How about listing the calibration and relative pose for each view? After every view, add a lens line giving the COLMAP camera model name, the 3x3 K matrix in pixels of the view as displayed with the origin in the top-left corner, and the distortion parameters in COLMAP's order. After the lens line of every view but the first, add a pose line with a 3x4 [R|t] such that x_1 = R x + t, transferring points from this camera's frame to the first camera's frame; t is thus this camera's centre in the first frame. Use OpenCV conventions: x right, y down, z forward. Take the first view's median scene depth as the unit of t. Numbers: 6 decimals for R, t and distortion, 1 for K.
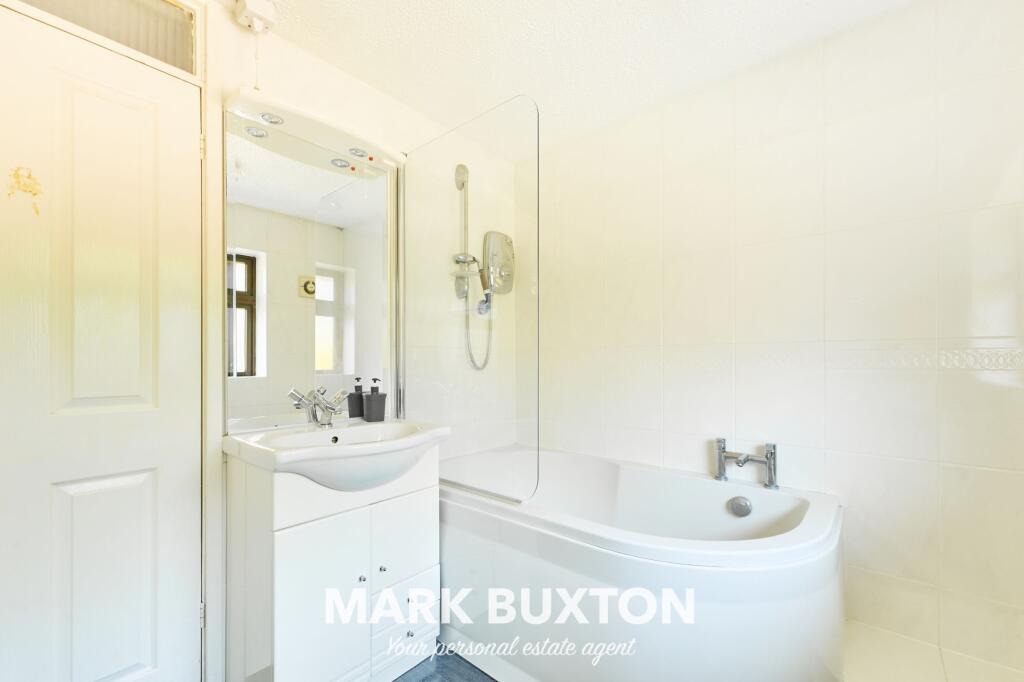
lens RADIAL K [[430.7, 0, 490.2], [0, 430.7, 348.6], [0, 0, 1]] dist [0.000458, 0.000022]
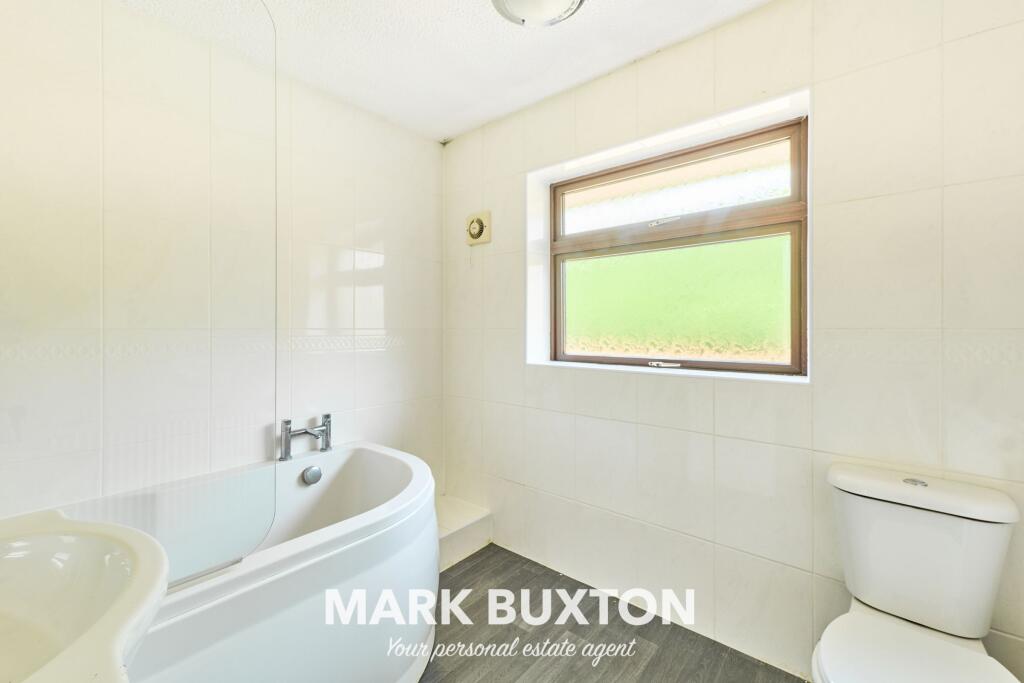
lens RADIAL K [[417.7, 0, 504.3], [0, 417.7, 330.7], [0, 0, 1]] dist [0.000447, 0.000011]
pose [[-0.018968, 0.018469, 0.999649, -0.492958], [-0.001086, 0.999828, -0.018493, 0.011085], [-0.999819, -0.001436, -0.018945, 0.503247]]
